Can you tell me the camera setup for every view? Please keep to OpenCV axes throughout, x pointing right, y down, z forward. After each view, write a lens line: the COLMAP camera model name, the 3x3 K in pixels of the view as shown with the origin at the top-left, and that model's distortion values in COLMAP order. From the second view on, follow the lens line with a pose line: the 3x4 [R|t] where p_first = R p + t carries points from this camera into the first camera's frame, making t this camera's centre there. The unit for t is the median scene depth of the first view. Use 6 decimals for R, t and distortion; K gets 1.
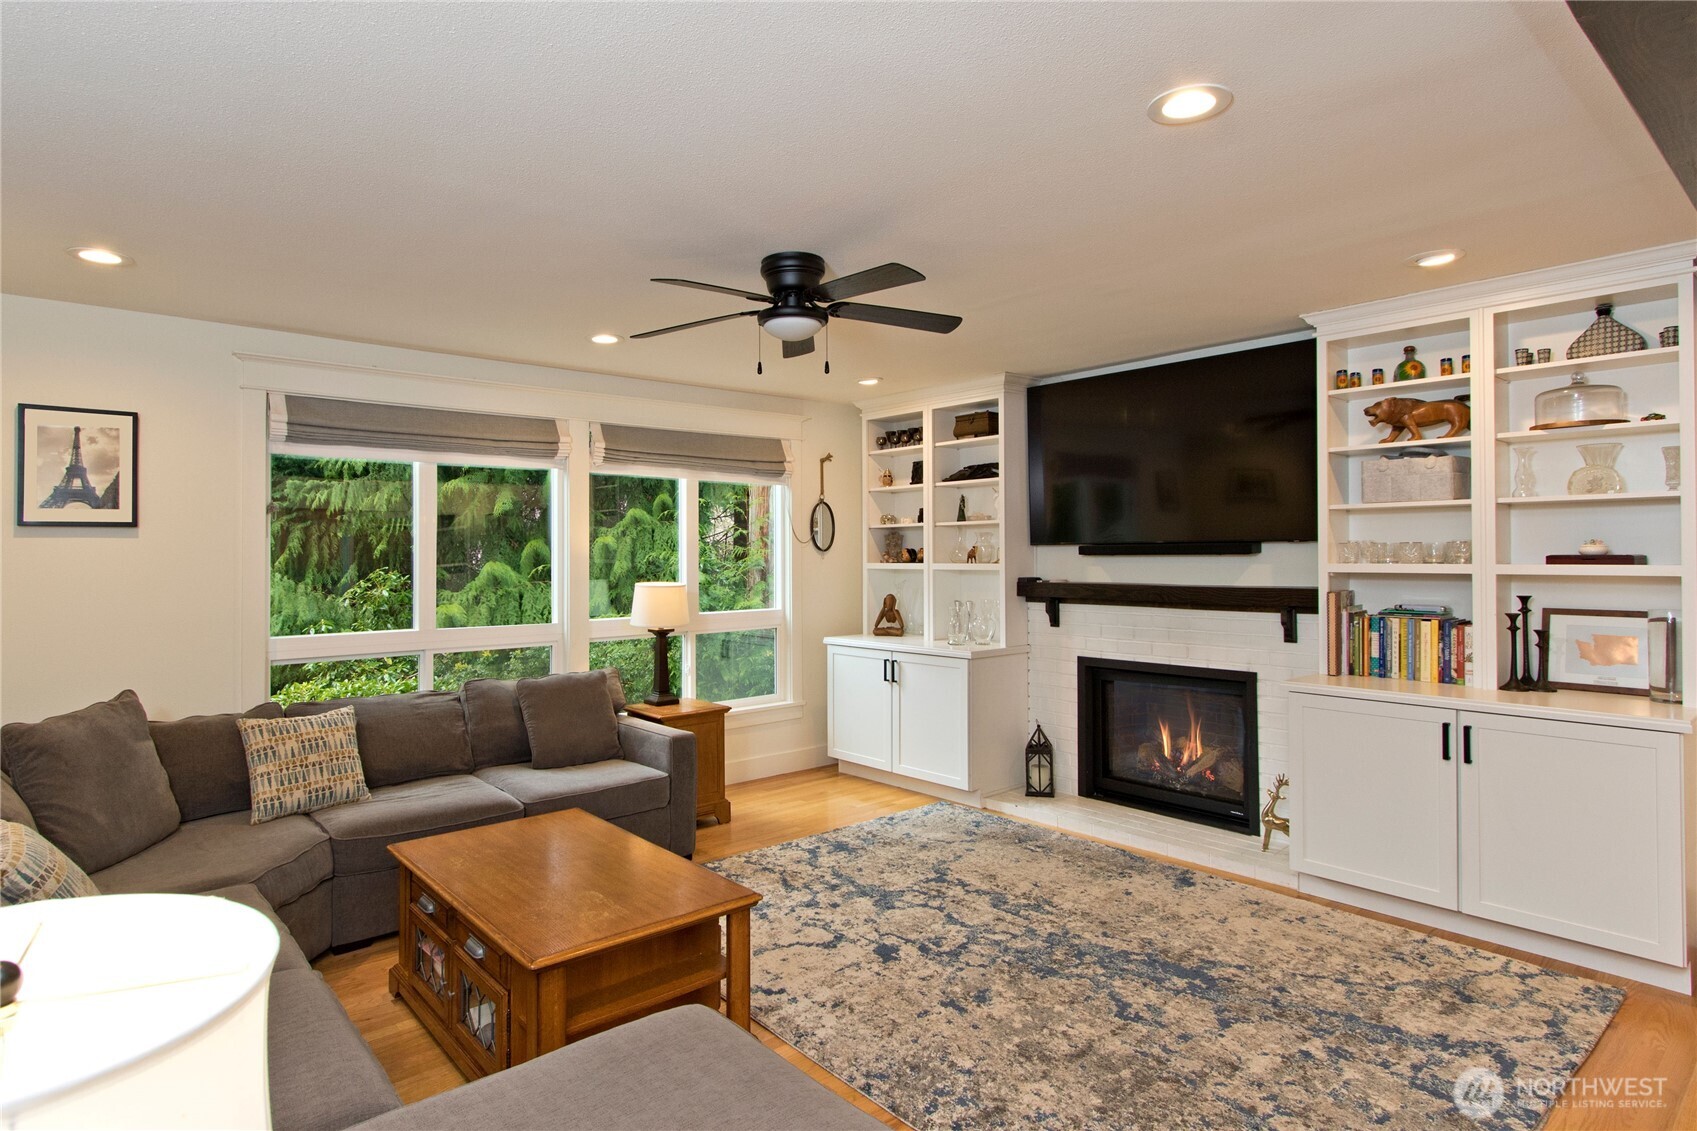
lens RADIAL K [[909.7, 0, 840.6], [0, 909.7, 556.2], [0, 0, 1]] dist [0.001102, -0.000660]
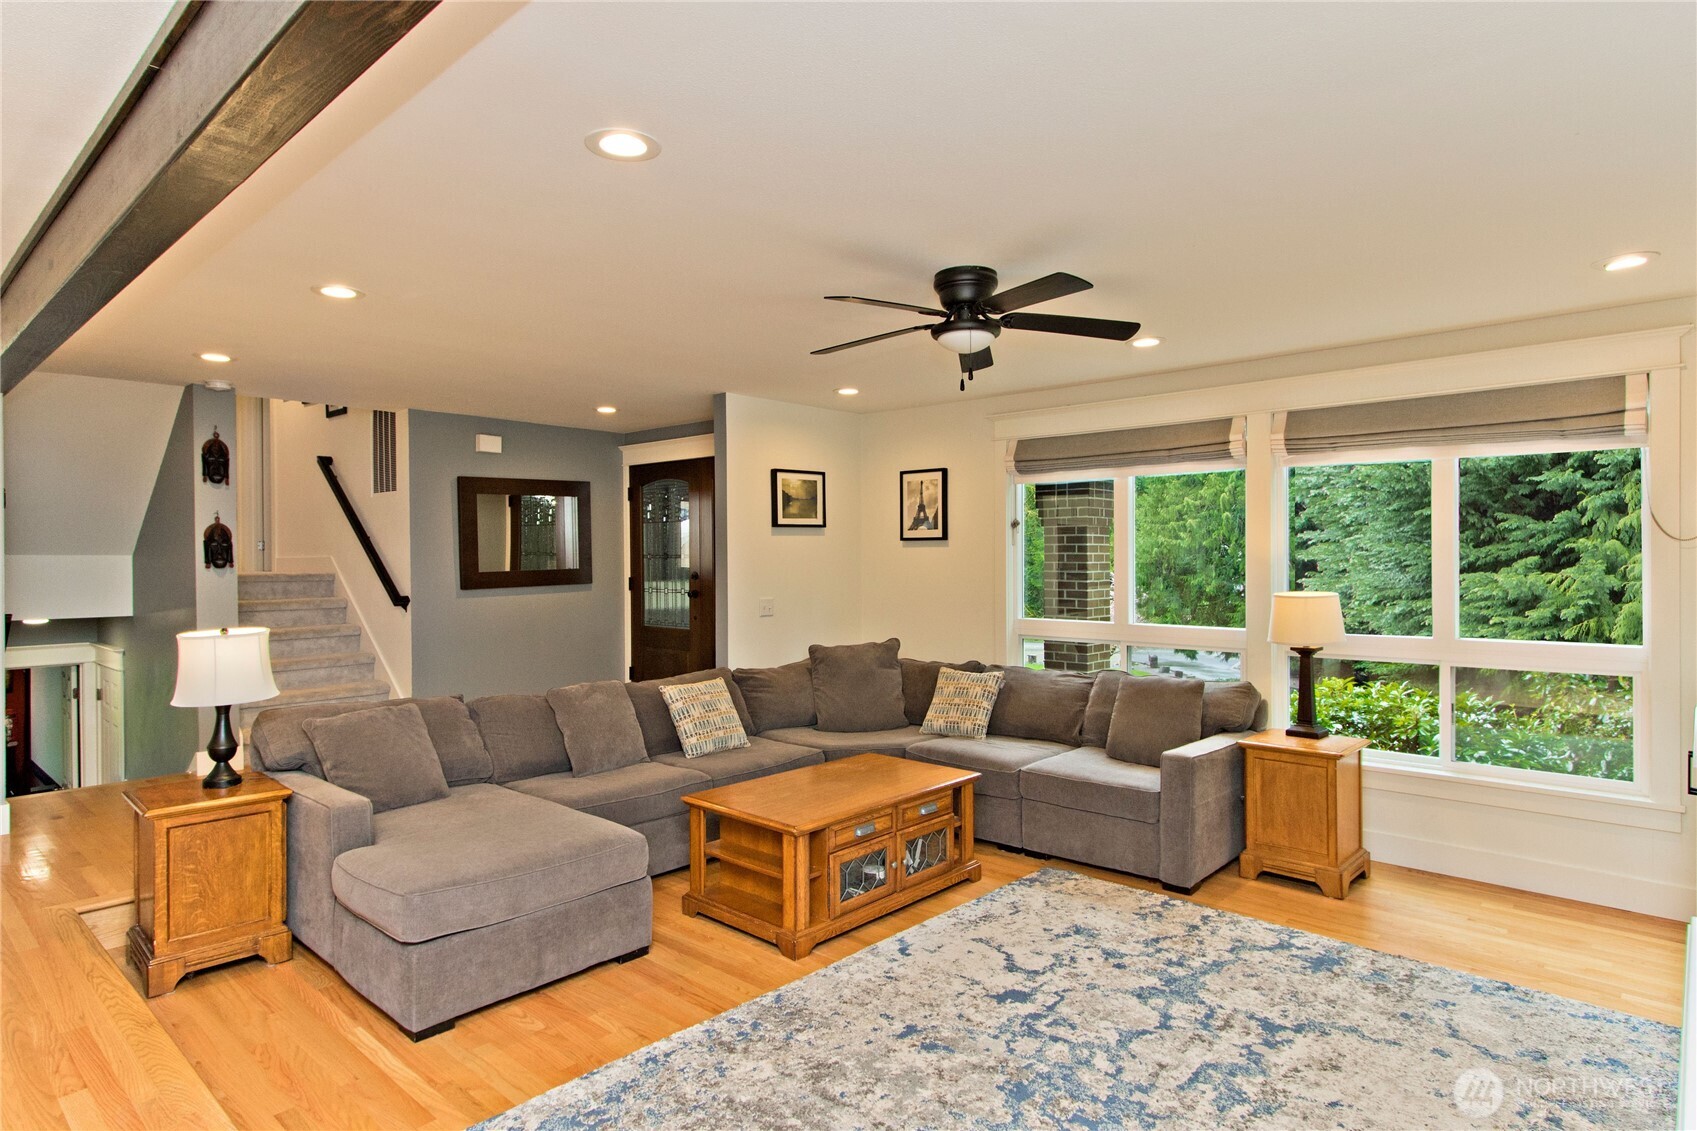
lens RADIAL K [[964.1, 0, 841.4], [0, 964.1, 560.0], [0, 0, 1]] dist [0.002605, -0.001026]
pose [[0.105208, 0.012839, -0.994367, 0.904379], [-0.000179, 0.999917, 0.012892, -0.018935], [0.994450, -0.001178, 0.105201, 0.653359]]
